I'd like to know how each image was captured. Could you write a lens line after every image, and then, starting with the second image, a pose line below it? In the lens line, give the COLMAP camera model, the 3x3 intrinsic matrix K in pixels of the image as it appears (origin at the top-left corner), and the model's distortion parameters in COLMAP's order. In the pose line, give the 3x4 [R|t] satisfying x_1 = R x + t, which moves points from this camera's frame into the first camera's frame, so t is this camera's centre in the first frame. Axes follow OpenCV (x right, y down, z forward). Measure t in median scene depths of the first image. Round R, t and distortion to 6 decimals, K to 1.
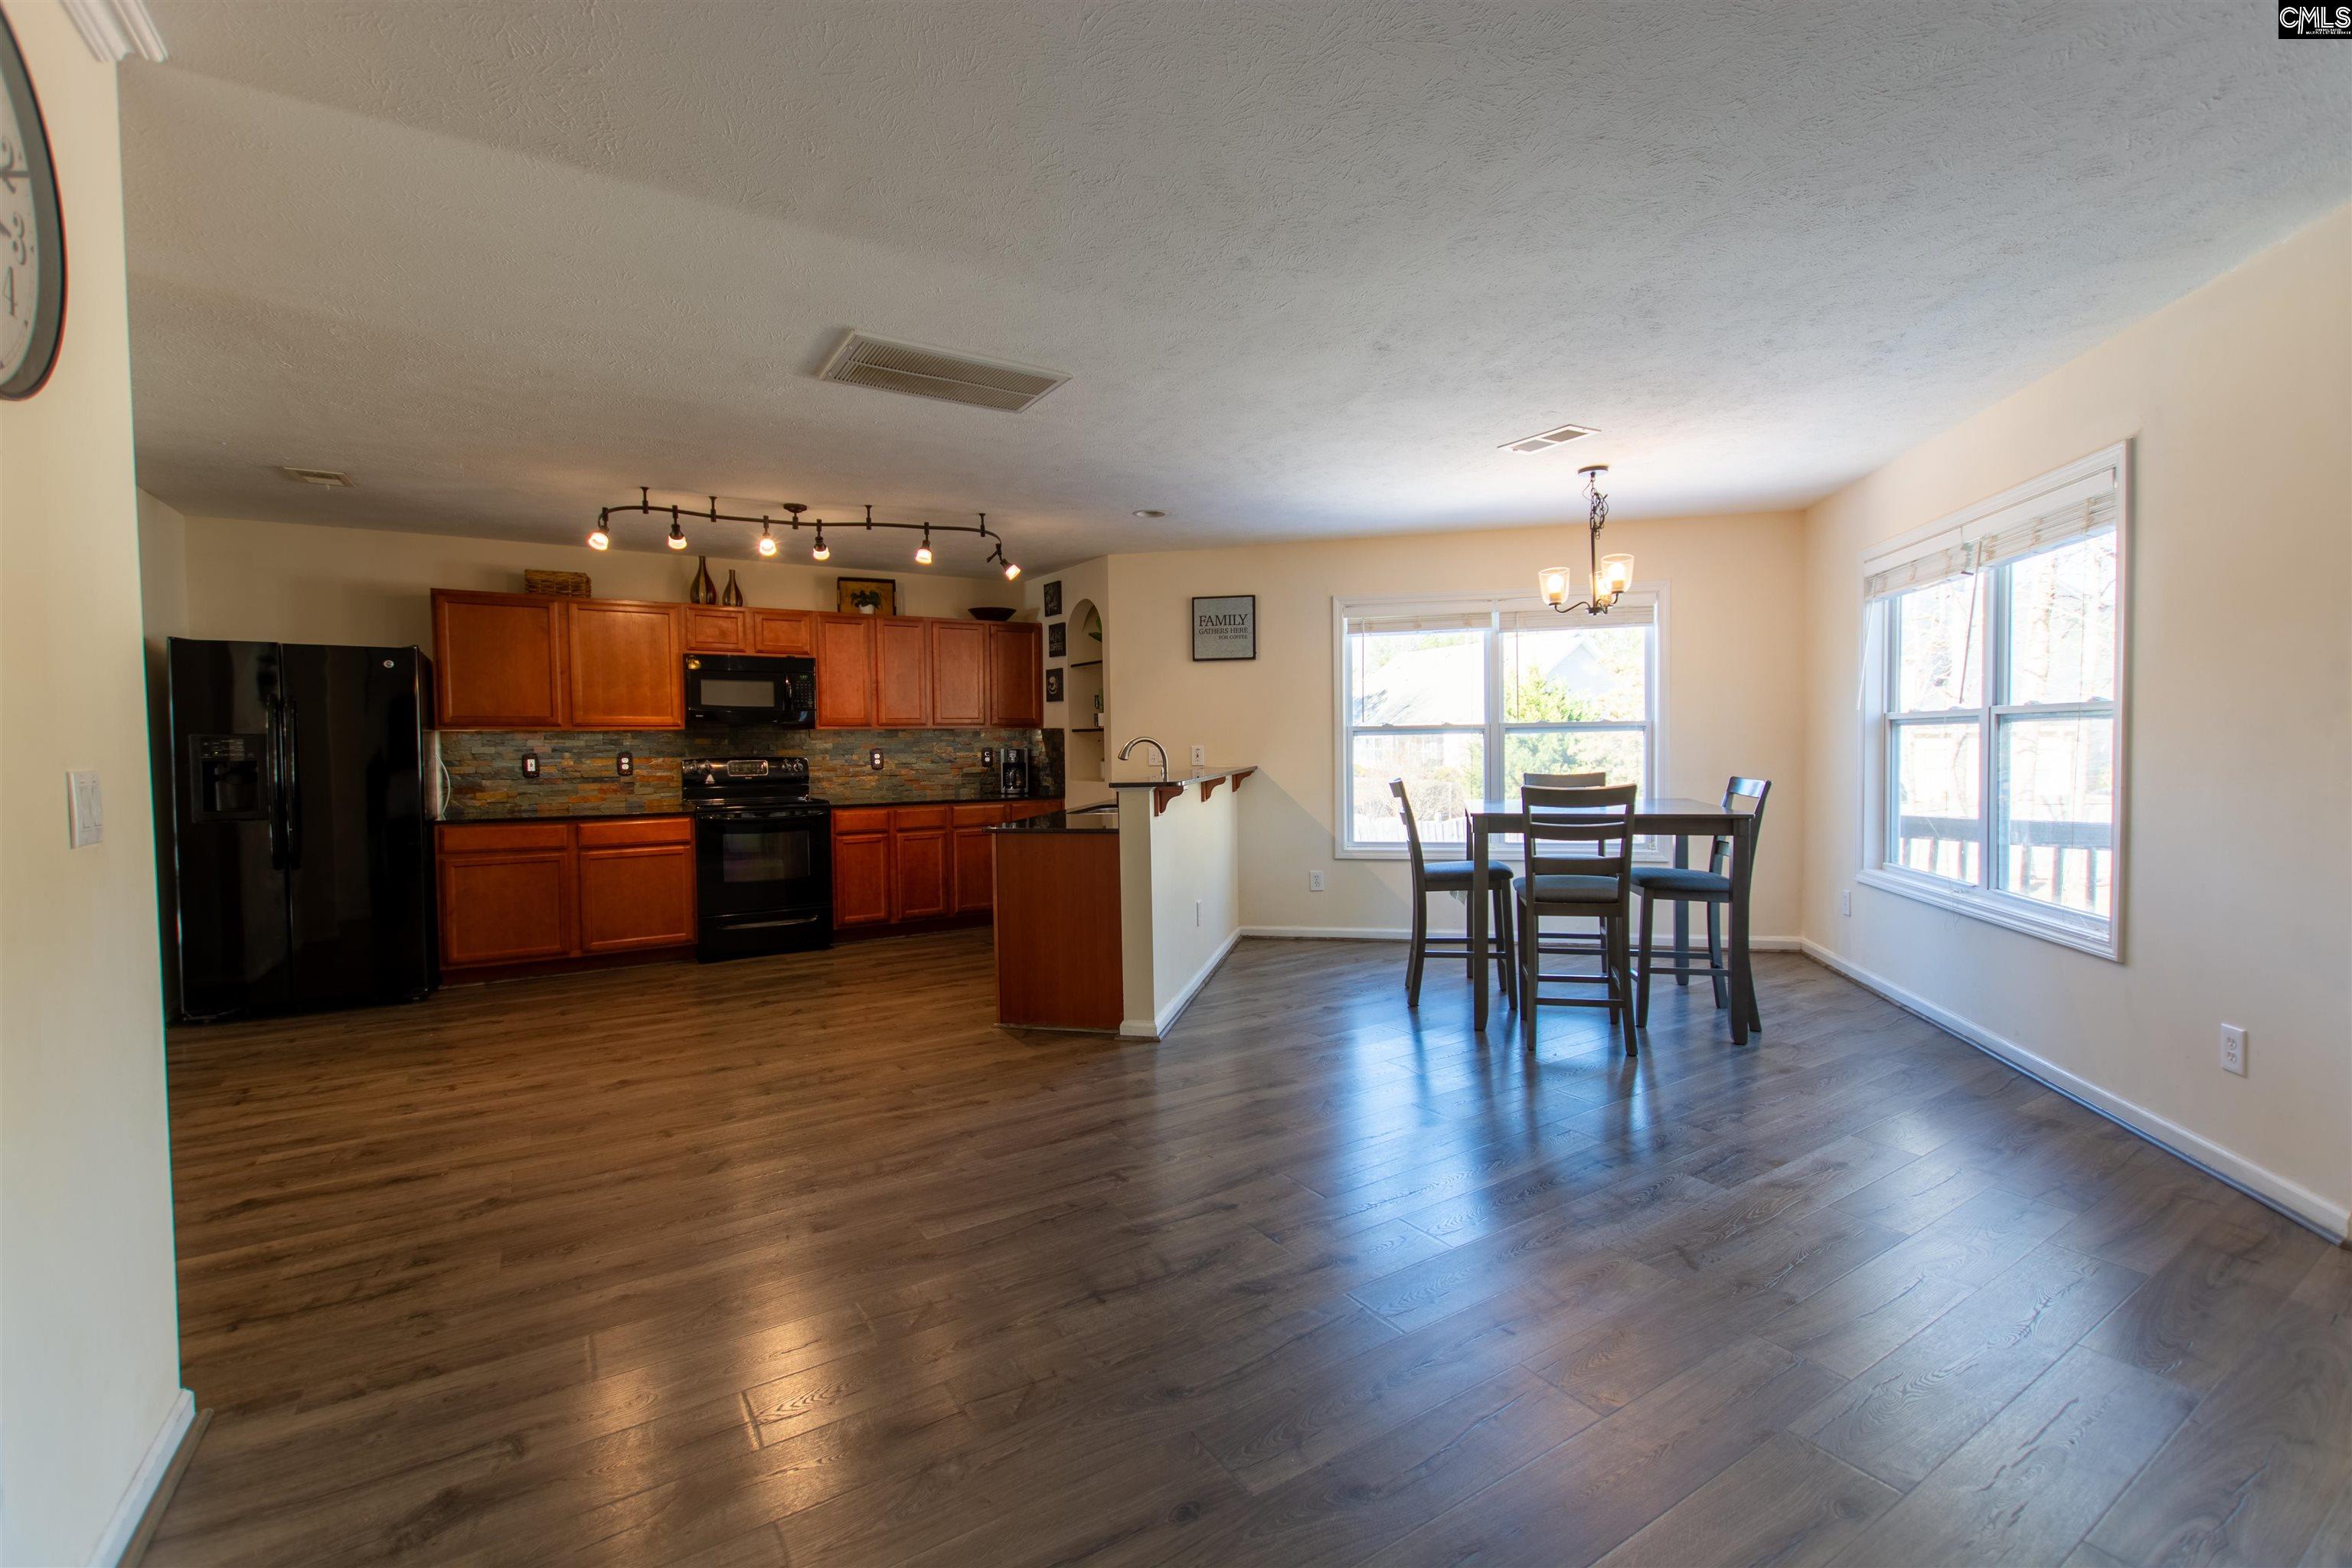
lens RADIAL K [[1015.0, 0, 1185.5], [0, 1015.0, 777.6], [0, 0, 1]] dist [0.002335, -0.000467]
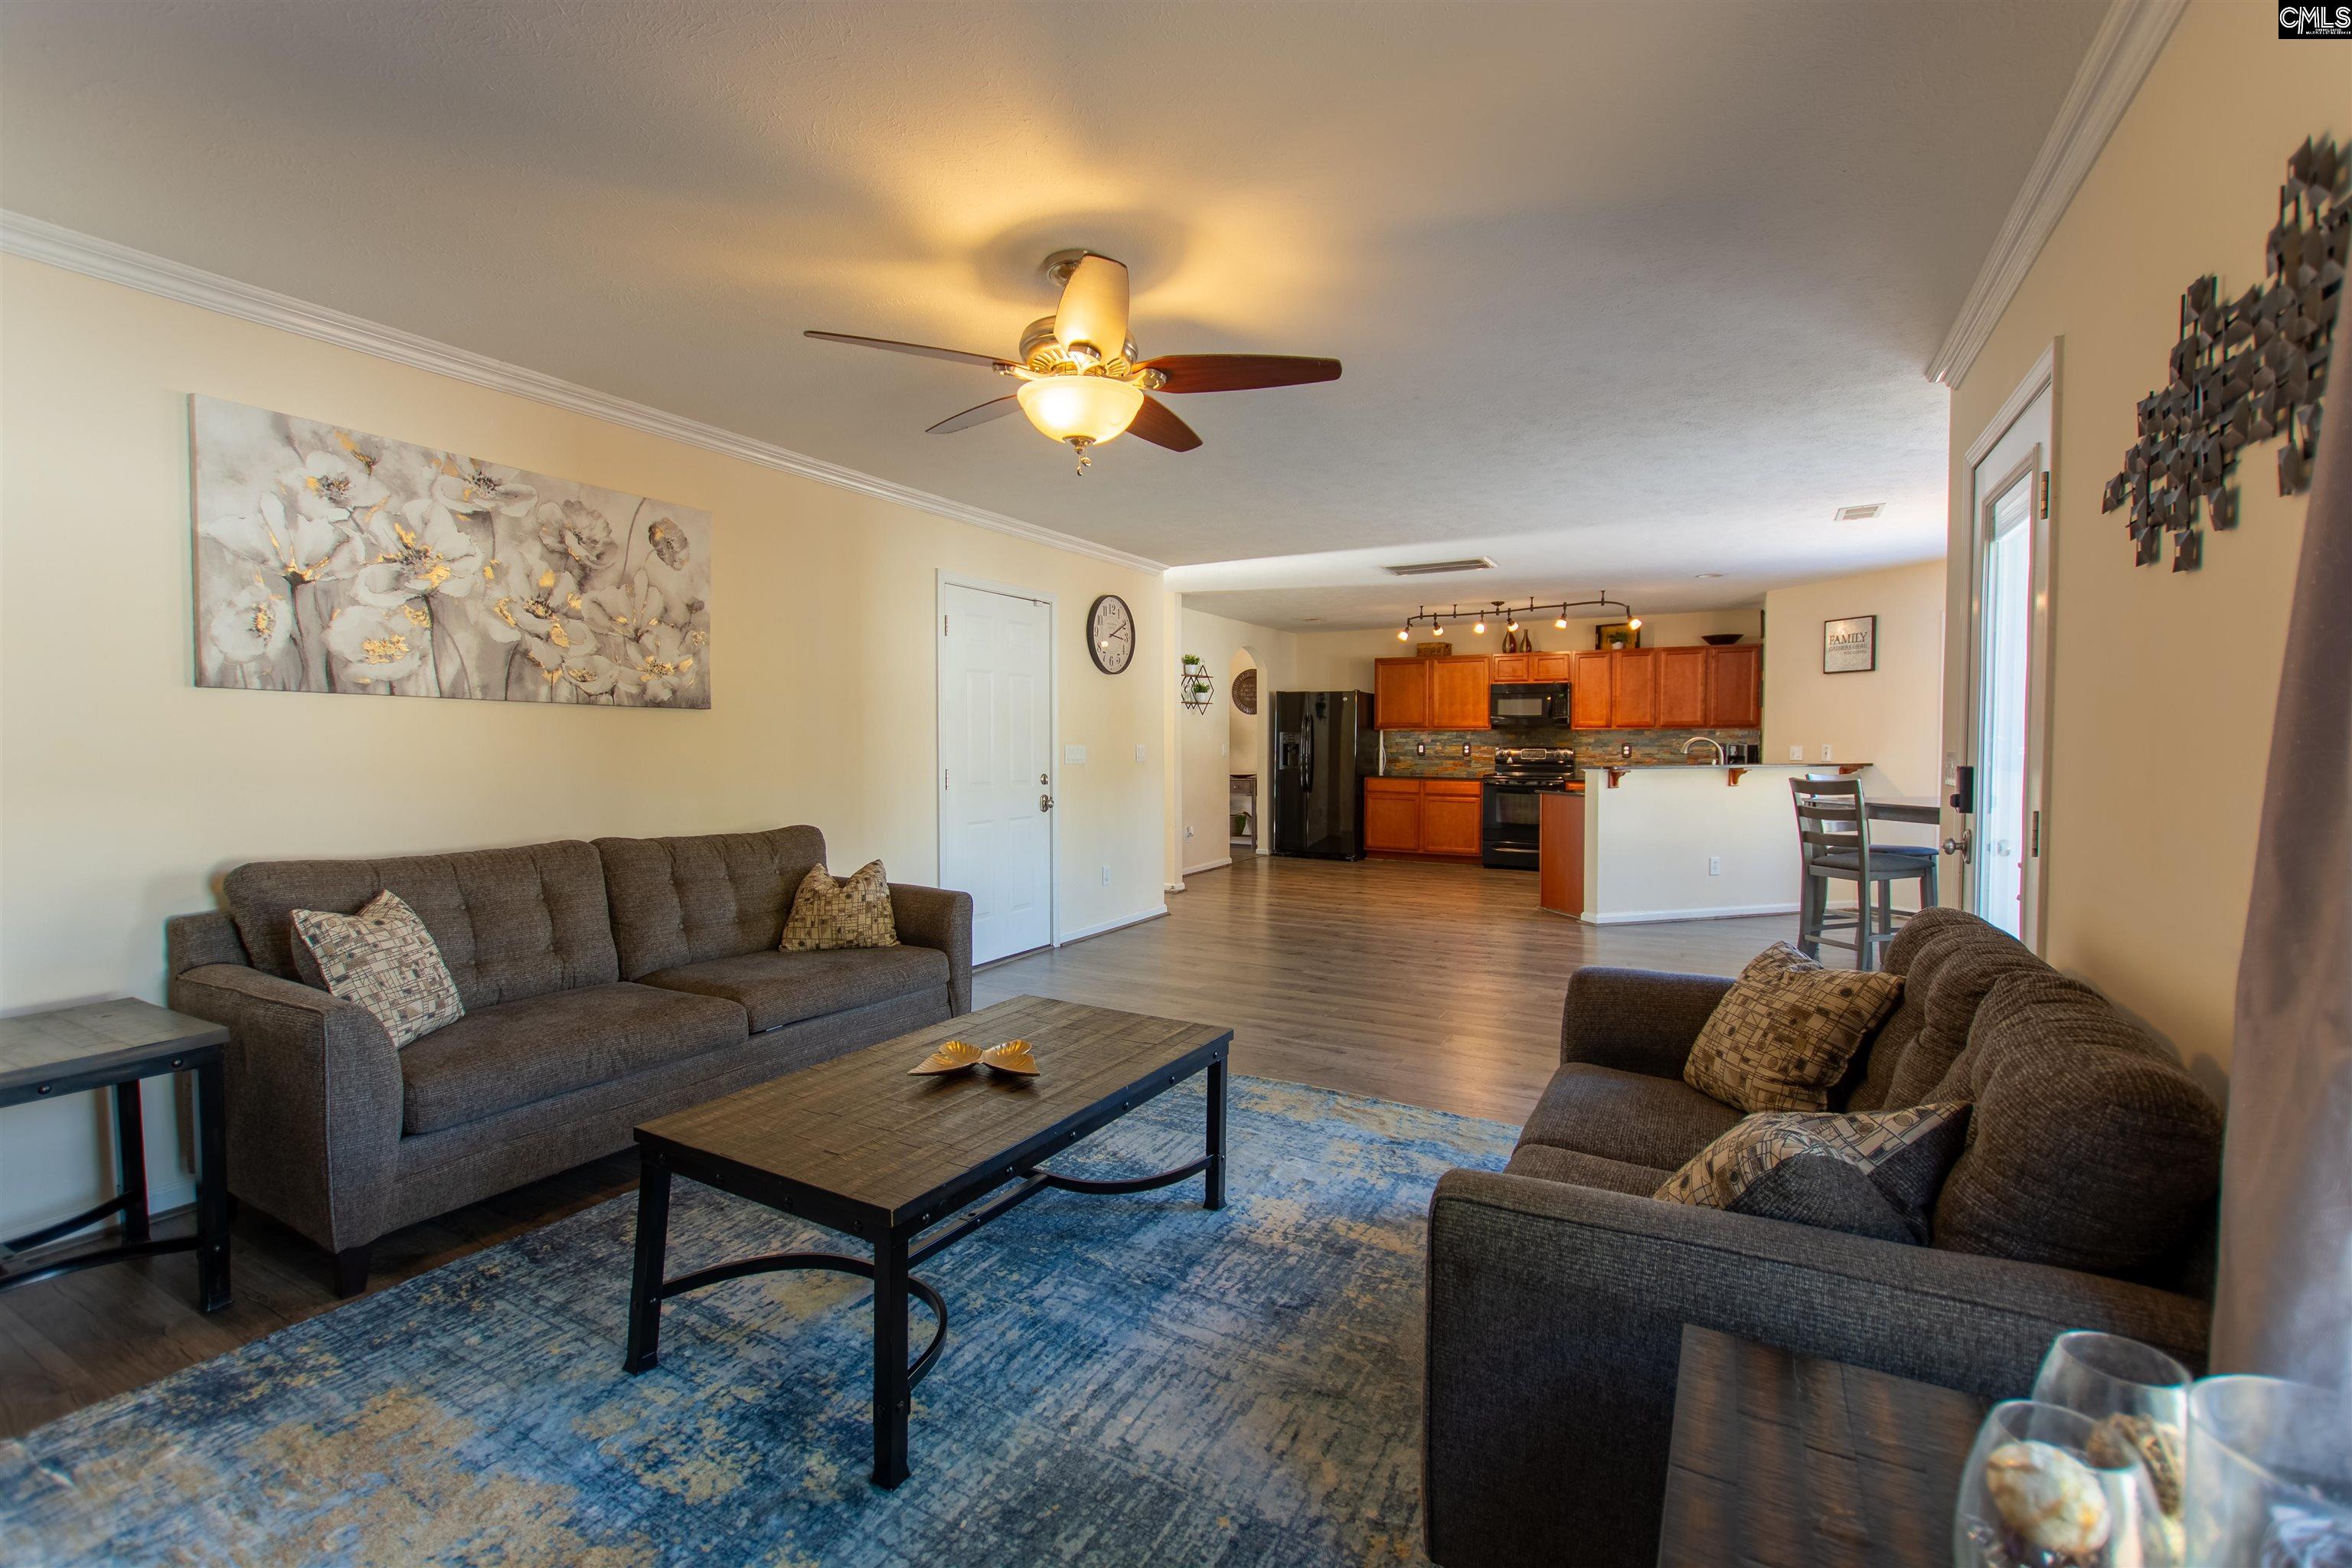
lens RADIAL K [[1015.0, 0, 1173.3], [0, 1015.0, 776.4], [0, 0, 1]] dist [0.002335, -0.000467]
pose [[0.466390, 0.048442, -0.883252, 0.738938], [-0.037886, 0.998677, 0.034768, -0.008950], [0.883767, 0.017248, 0.467609, -0.238091]]
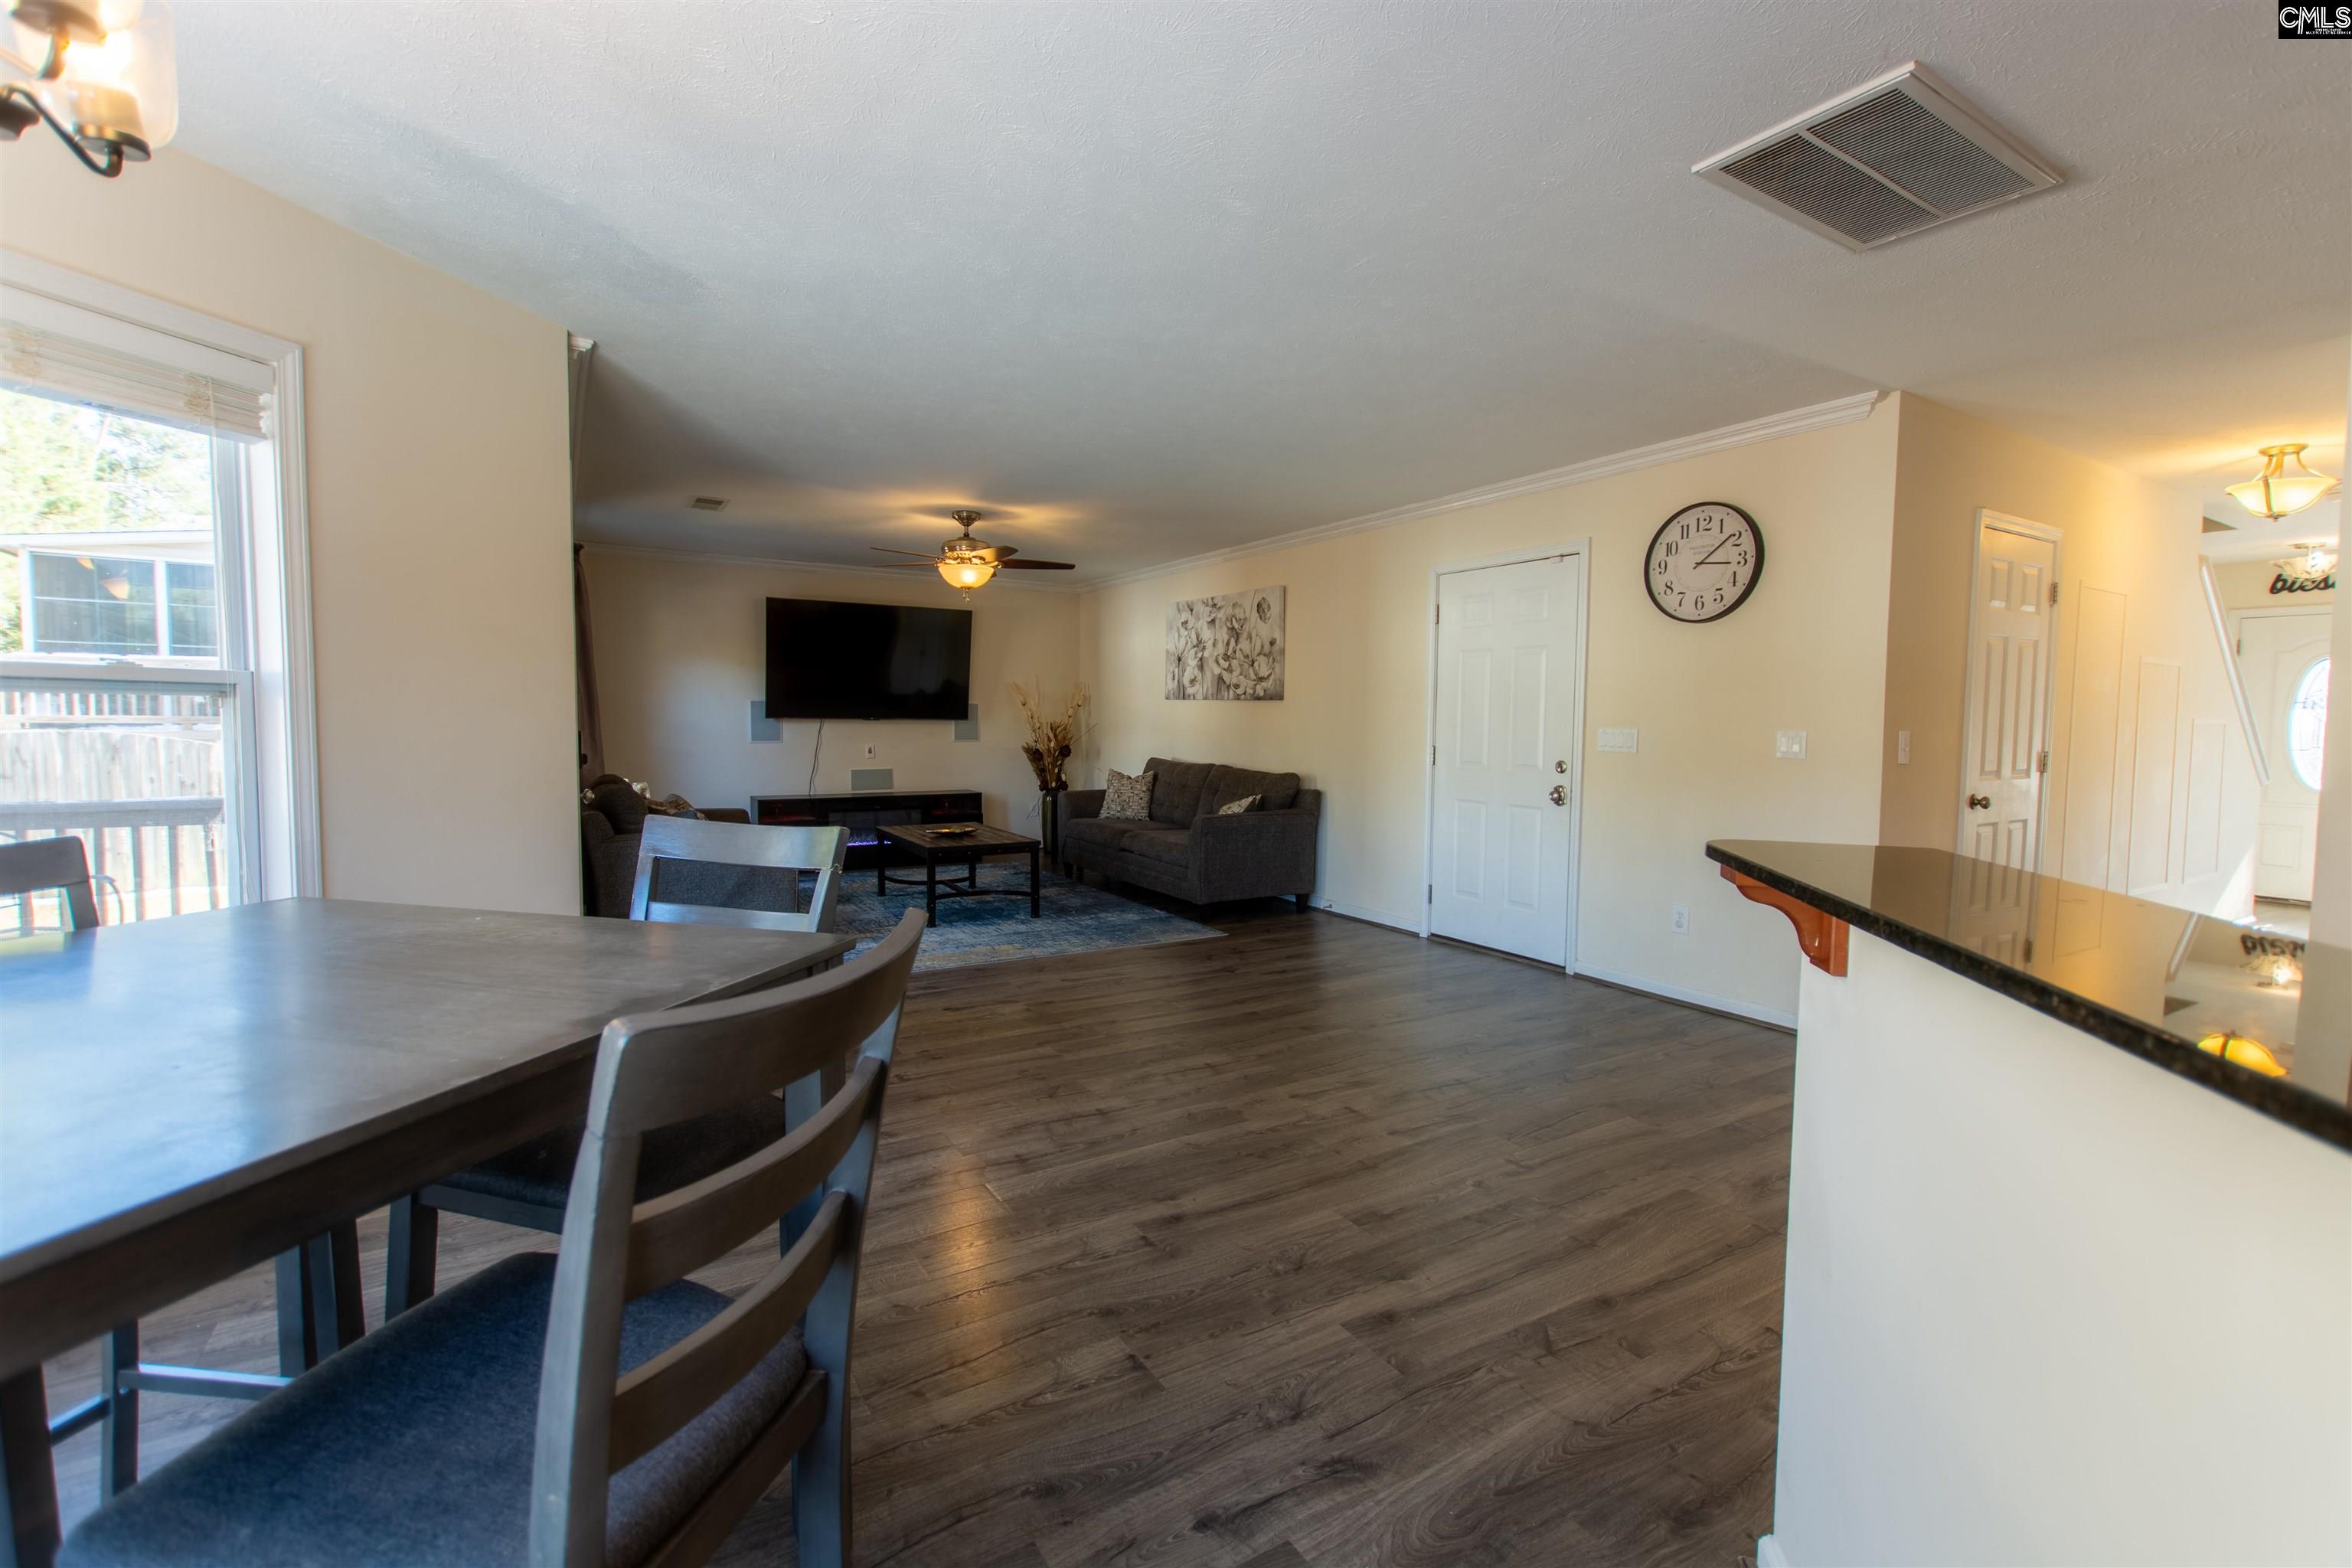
lens RADIAL K [[1015.0, 0, 1187.6], [0, 1015.0, 775.2], [0, 0, 1]] dist [0.002335, -0.000467]
pose [[-0.999799, 0.002790, 0.019846, 0.112565], [0.004524, 0.996123, 0.087855, -0.033740], [-0.019524, 0.087927, -0.995936, 0.913449]]
